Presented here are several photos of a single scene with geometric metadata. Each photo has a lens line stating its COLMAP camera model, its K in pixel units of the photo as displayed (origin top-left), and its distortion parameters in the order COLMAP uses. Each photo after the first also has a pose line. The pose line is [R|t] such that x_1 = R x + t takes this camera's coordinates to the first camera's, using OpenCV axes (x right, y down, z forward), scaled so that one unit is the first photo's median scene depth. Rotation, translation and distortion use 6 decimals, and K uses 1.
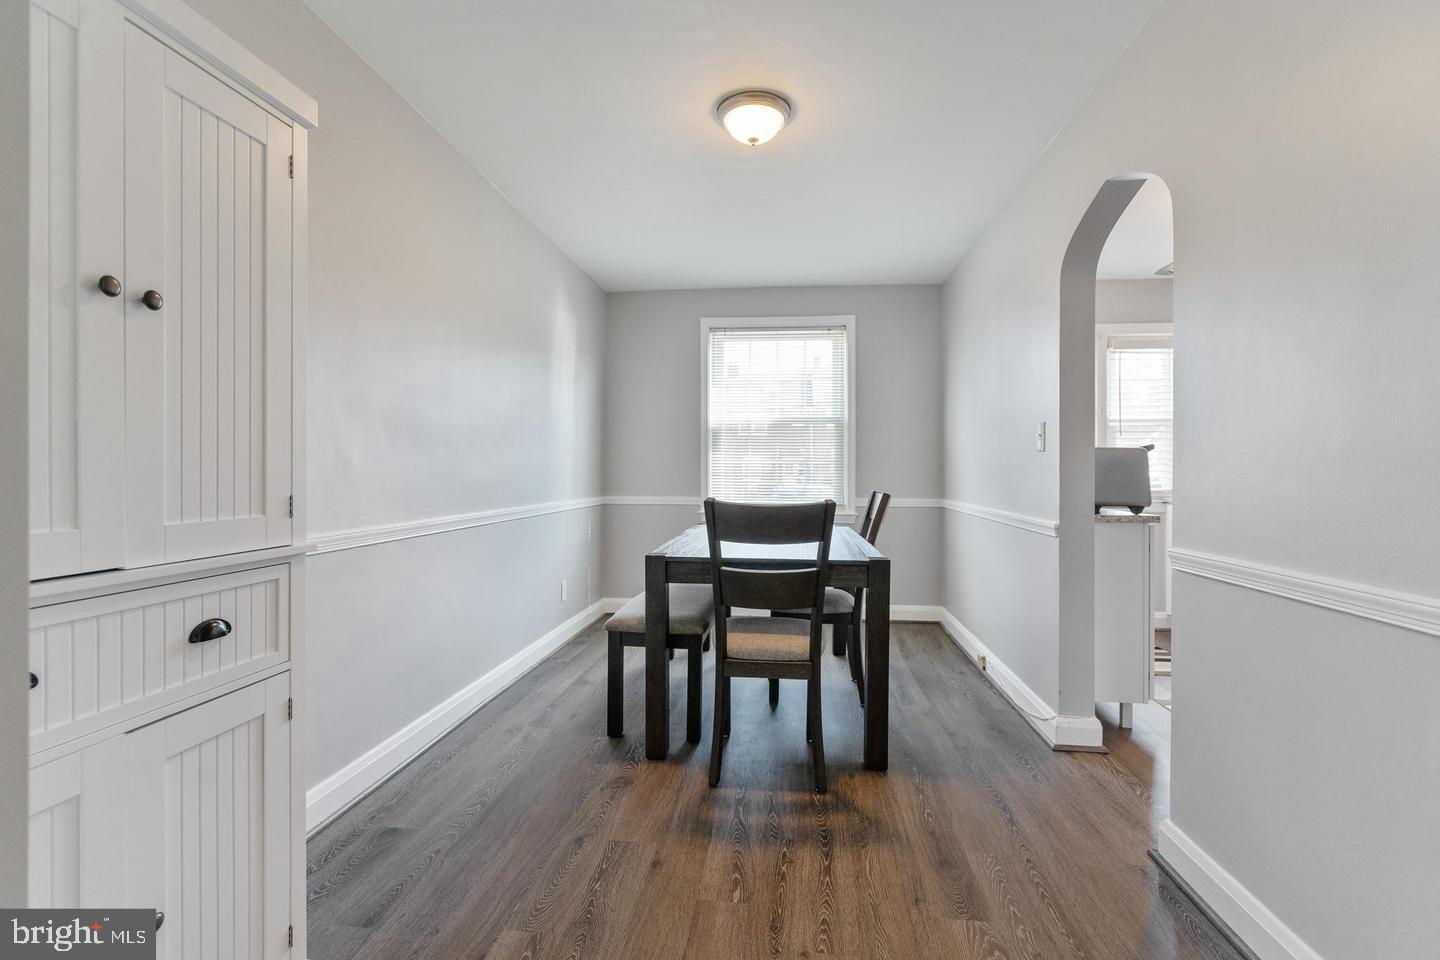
lens RADIAL K [[648.8, 0, 721.0], [0, 648.8, 478.7], [0, 0, 1]] dist [-0.003057, 0.001733]
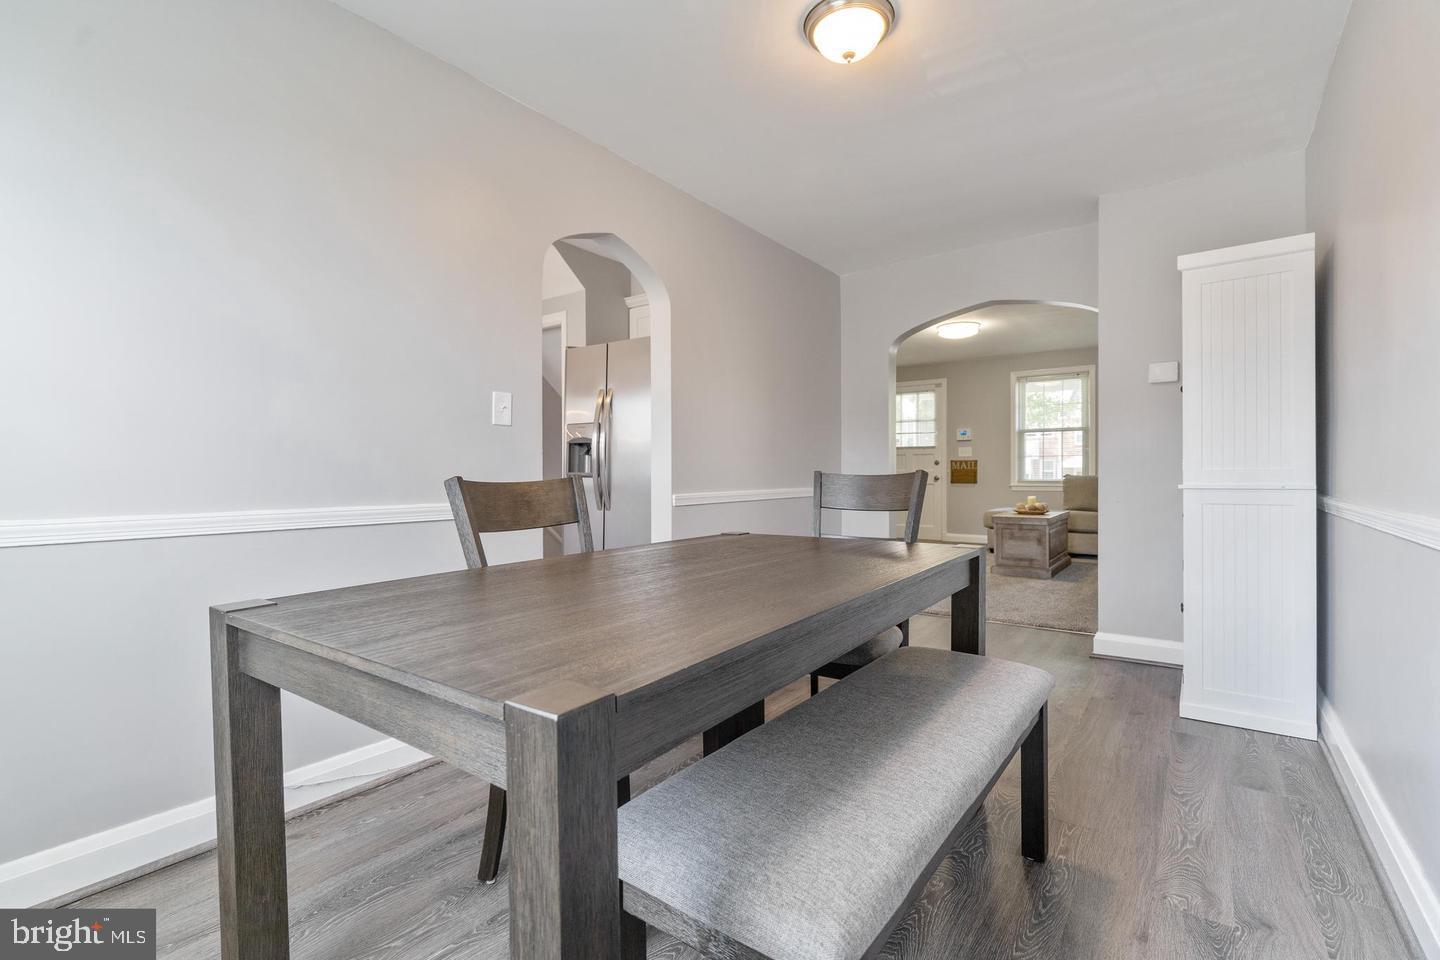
lens RADIAL K [[610.5, 0, 745.9], [0, 610.5, 474.7], [0, 0, 1]] dist [0.000514, 0.000404]
pose [[-0.871409, 0.000993, 0.490557, -0.227128], [0.012364, 0.999725, 0.019940, 0.020456], [-0.490402, 0.023441, -0.871181, 1.774814]]
